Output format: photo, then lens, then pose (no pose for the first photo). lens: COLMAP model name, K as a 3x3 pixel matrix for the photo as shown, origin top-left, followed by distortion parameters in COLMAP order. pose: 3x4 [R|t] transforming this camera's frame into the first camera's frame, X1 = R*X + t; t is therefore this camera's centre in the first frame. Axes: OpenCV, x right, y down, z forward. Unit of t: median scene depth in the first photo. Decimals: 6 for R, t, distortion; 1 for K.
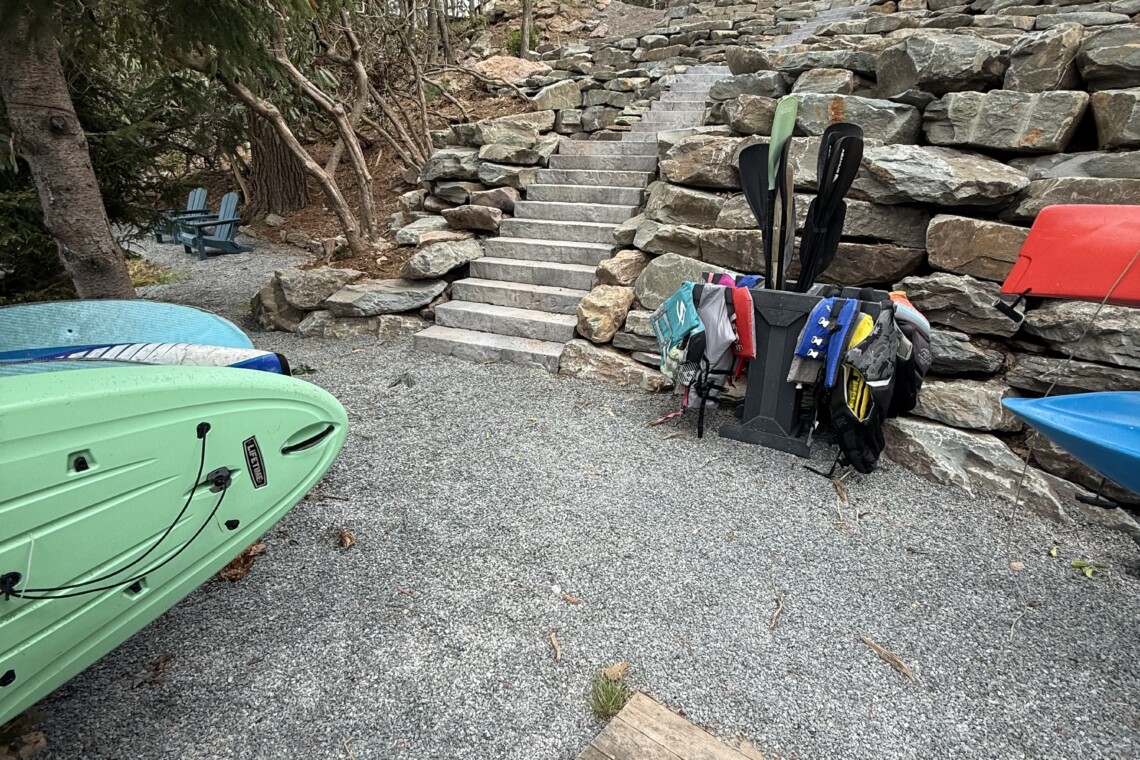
lens RADIAL K [[589.2, 0, 571.8], [0, 589.2, 377.5], [0, 0, 1]] dist [0.001794, -0.000802]
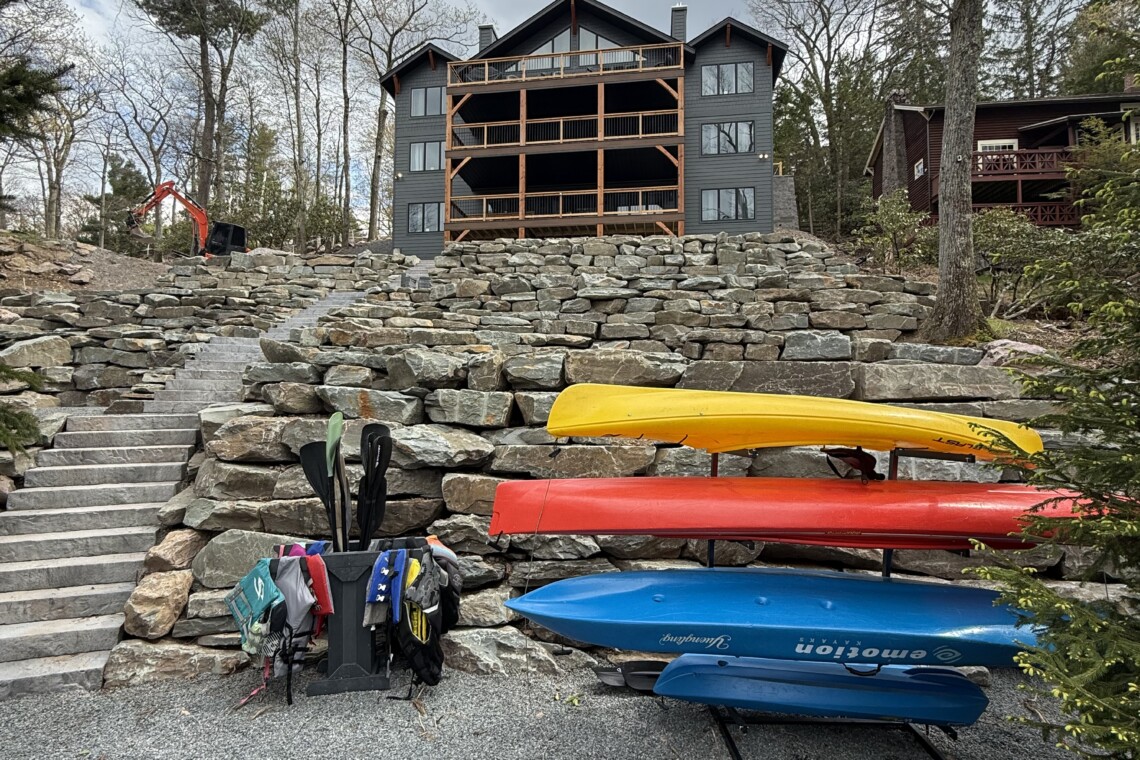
lens RADIAL K [[589.2, 0, 572.2], [0, 589.2, 380.9], [0, 0, 1]] dist [0.001794, -0.000802]
pose [[0.731765, 0.005447, 0.681535, -0.113439], [0.247186, 0.929763, -0.272835, -0.019874], [-0.635152, 0.368117, 0.679022, -0.214683]]
